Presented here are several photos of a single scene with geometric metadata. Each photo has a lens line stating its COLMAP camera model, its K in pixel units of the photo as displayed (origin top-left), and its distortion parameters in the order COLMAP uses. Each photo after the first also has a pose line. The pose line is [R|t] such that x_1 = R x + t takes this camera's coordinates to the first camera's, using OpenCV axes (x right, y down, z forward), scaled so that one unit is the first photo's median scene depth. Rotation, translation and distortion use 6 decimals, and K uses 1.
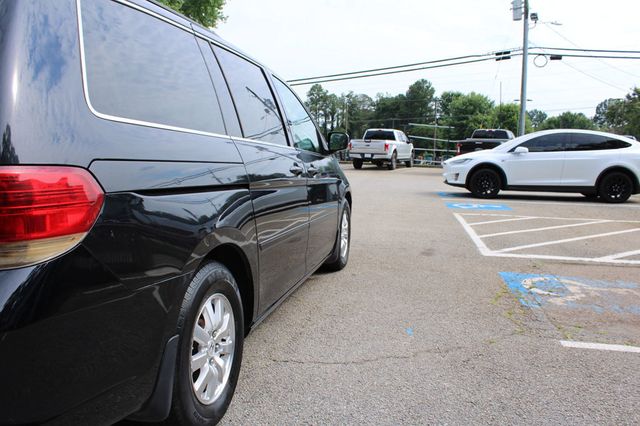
lens RADIAL K [[536.3, 0, 320.0], [0, 536.3, 213.0], [0, 0, 1]] dist [-0.166386, 0.148769]
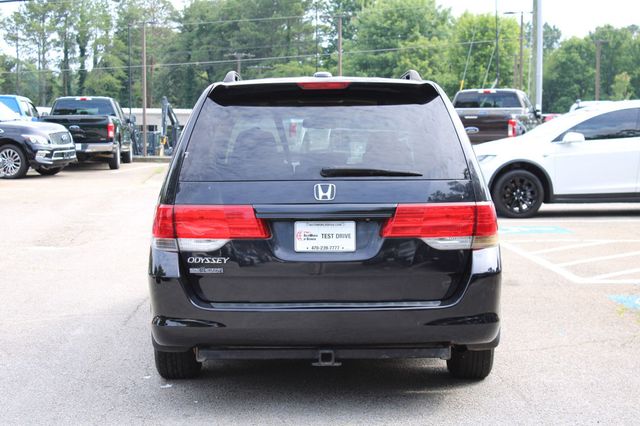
lens RADIAL K [[1275.4, 0, 320.0], [0, 1275.4, 213.0], [0, 0, 1]] dist [0.043666, 0.153188]
pose [[0.975172, -0.039460, 0.217907, -0.103059], [0.049100, 0.998032, -0.039003, 0.005687], [-0.215939, 0.048734, 0.975190, -0.174182]]
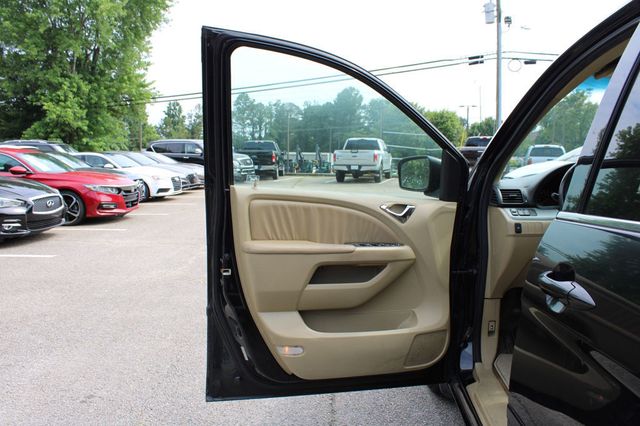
lens RADIAL K [[536.3, 0, 320.0], [0, 536.3, 213.0], [0, 0, 1]] dist [-0.166386, 0.148769]
pose [[0.988601, -0.034670, 0.146514, -0.090651], [0.037063, 0.999220, -0.013634, -0.016899], [-0.145927, 0.018909, 0.989115, 0.092589]]
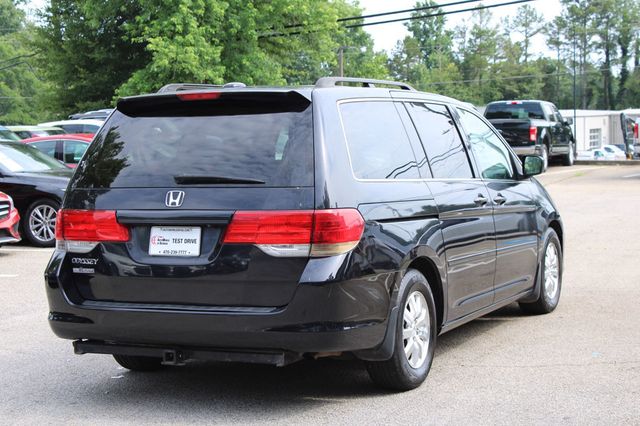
lens RADIAL K [[1275.4, 0, 320.0], [0, 1275.4, 213.0], [0, 0, 1]] dist [0.043666, 0.153188]
pose [[0.976058, -0.027363, -0.215783, 0.021902], [0.015805, 0.998355, -0.055108, 0.009221], [0.216936, 0.050378, 0.974885, -0.178602]]
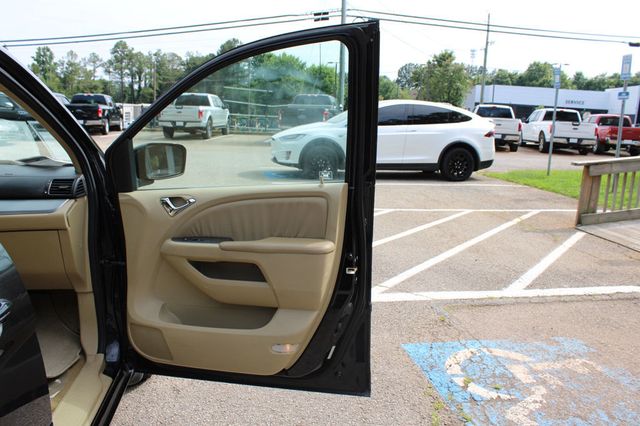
lens RADIAL K [[536.3, 0, 320.0], [0, 536.3, 213.0], [0, 0, 1]] dist [-0.166386, 0.148769]
pose [[0.940594, -0.054719, 0.335095, 0.005485], [0.030040, 0.996469, 0.078398, -0.018171], [-0.338202, -0.063675, 0.938917, 0.073590]]
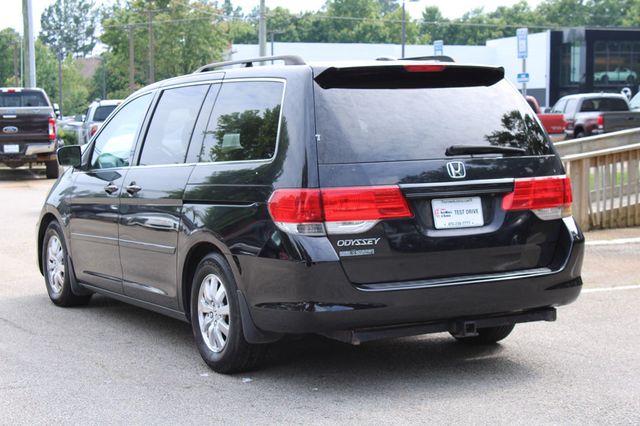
lens RADIAL K [[1275.4, 0, 320.0], [0, 1275.4, 213.0], [0, 0, 1]] dist [0.043666, 0.153188]
pose [[0.755766, -0.083051, 0.649554, -0.222678], [0.110857, 0.993835, -0.001913, -0.001115], [-0.645390, 0.073454, 0.760313, -0.117123]]
